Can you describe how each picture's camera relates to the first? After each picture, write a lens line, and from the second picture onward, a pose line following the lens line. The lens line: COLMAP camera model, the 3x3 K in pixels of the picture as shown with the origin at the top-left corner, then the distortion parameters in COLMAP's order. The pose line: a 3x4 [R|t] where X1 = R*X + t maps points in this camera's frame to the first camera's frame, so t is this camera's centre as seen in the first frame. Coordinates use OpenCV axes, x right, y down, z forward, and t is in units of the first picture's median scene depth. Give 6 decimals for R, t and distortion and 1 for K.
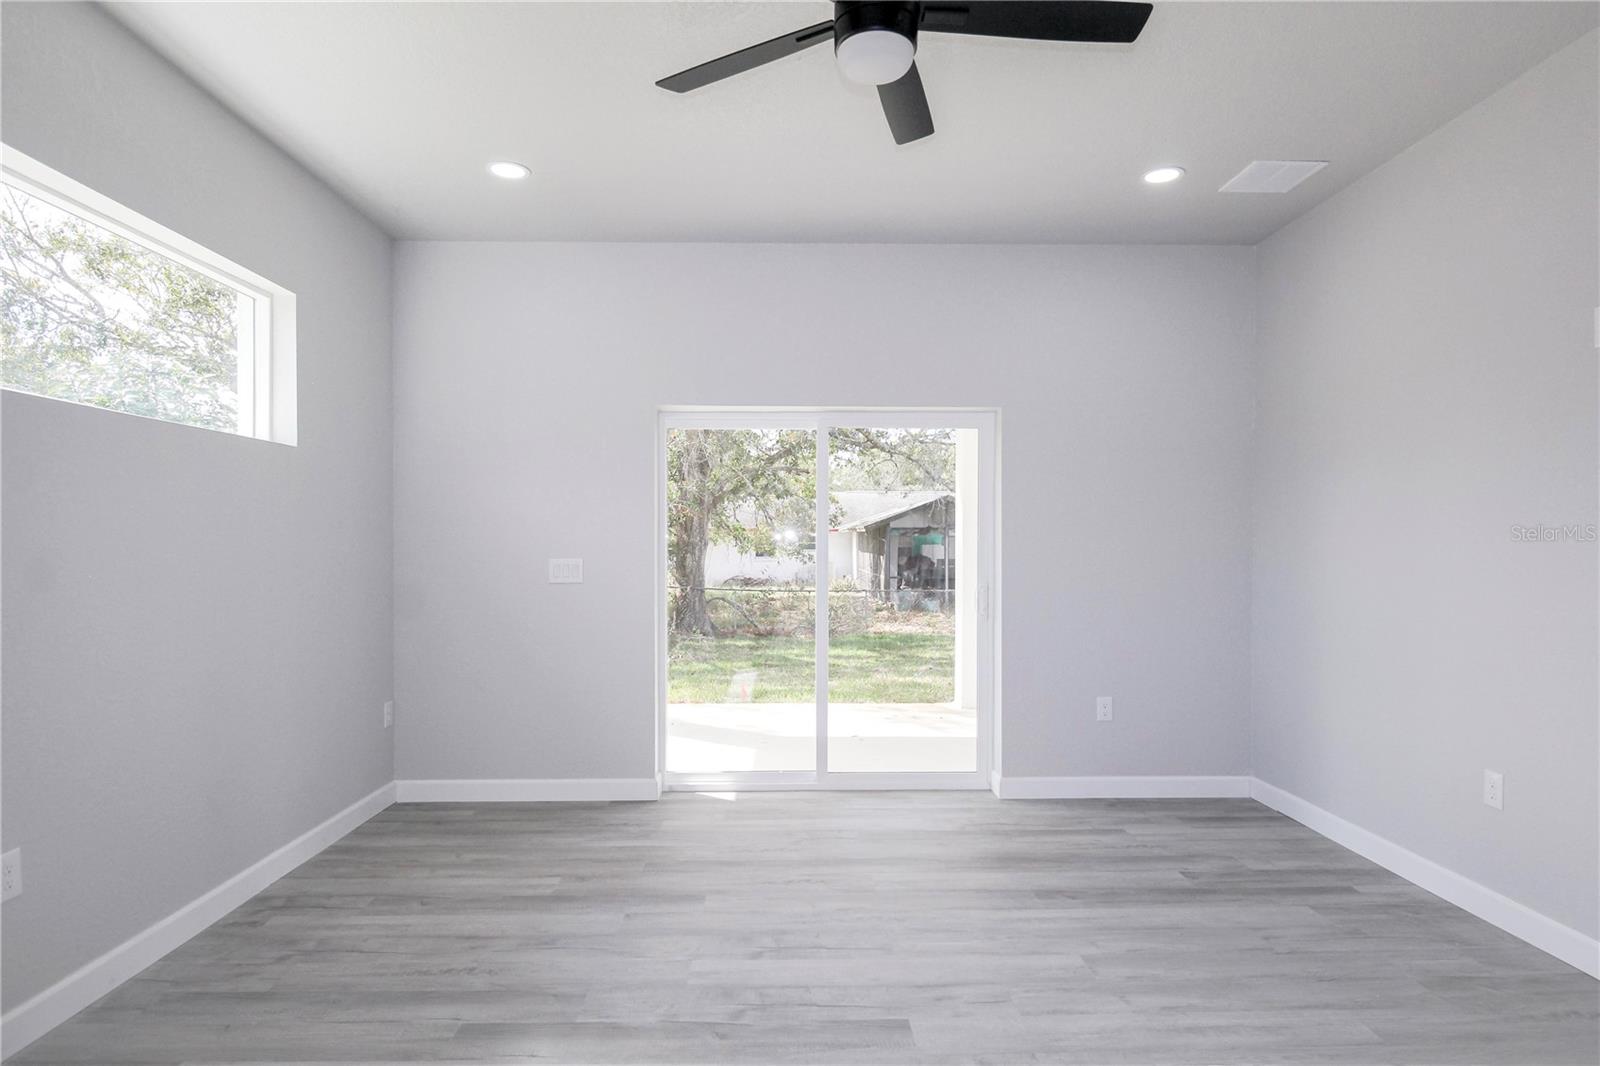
lens RADIAL K [[886.3, 0, 800.0], [0, 886.3, 533.0], [0, 0, 1]] dist [0.003290, -0.011758]
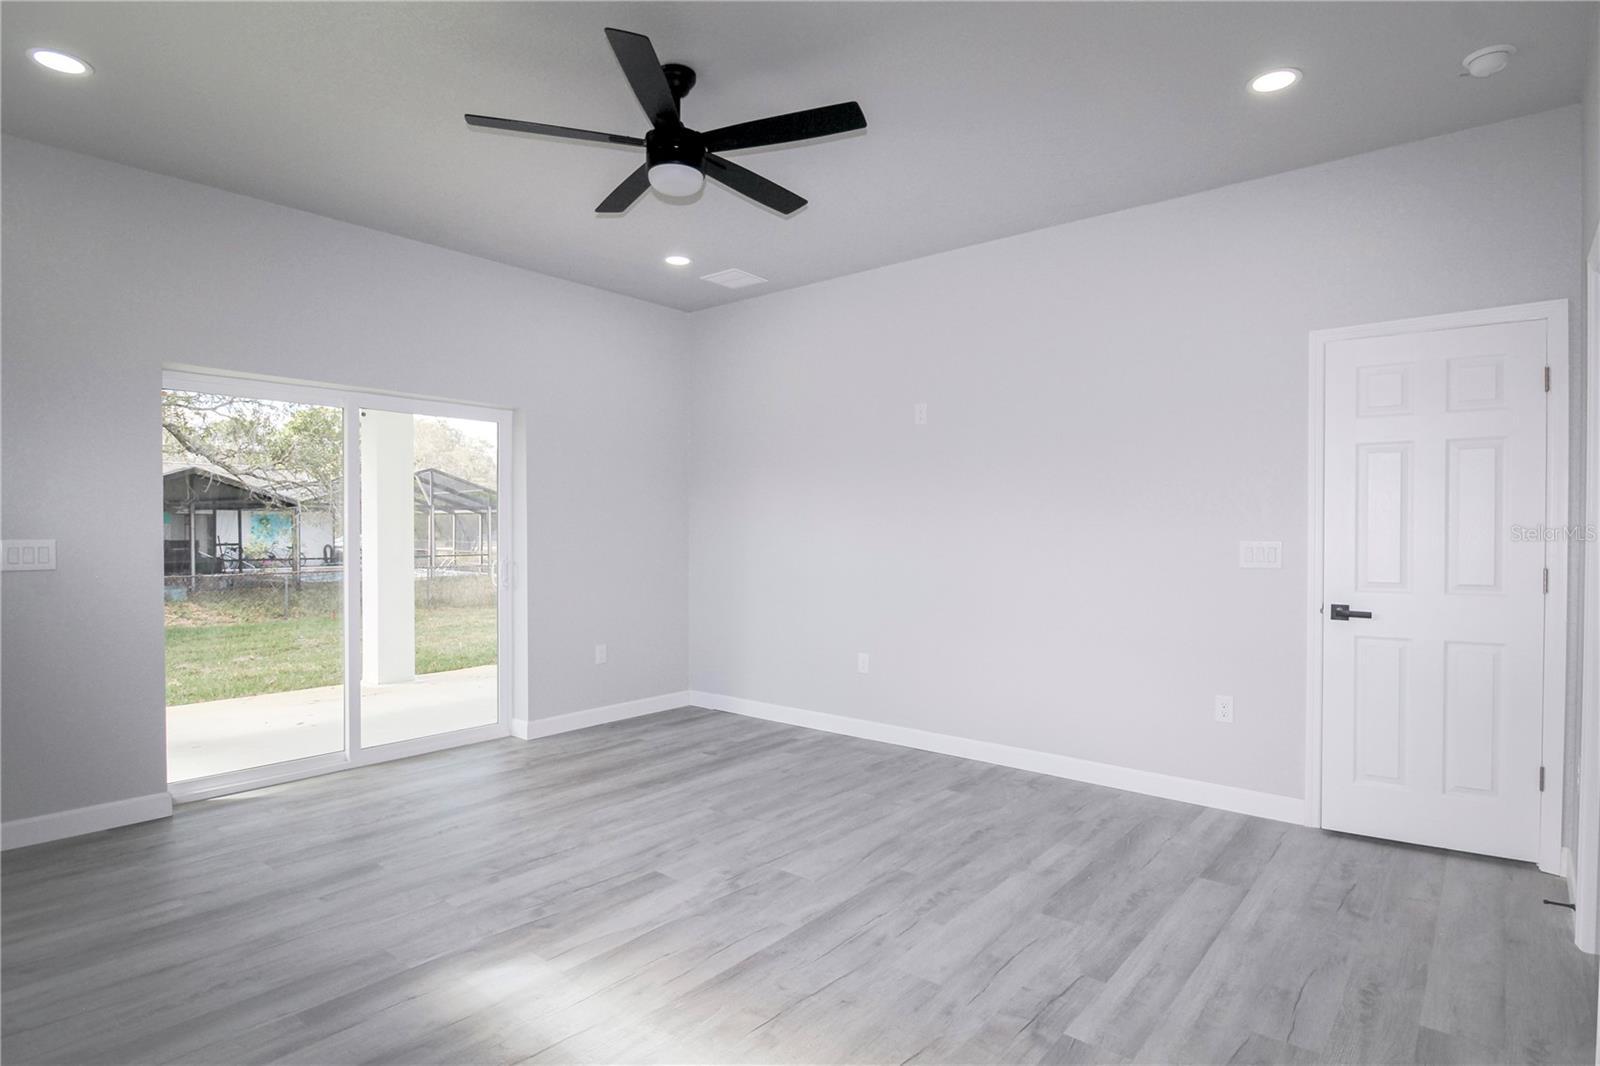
lens RADIAL K [[841.4, 0, 810.0], [0, 841.4, 513.1], [0, 0, 1]] dist [0.001190, -0.010964]
pose [[0.650328, 0.014692, 0.759512, -0.532734], [-0.014278, 0.999873, -0.007117, -0.000668], [-0.759520, -0.006216, 0.650455, -0.021340]]
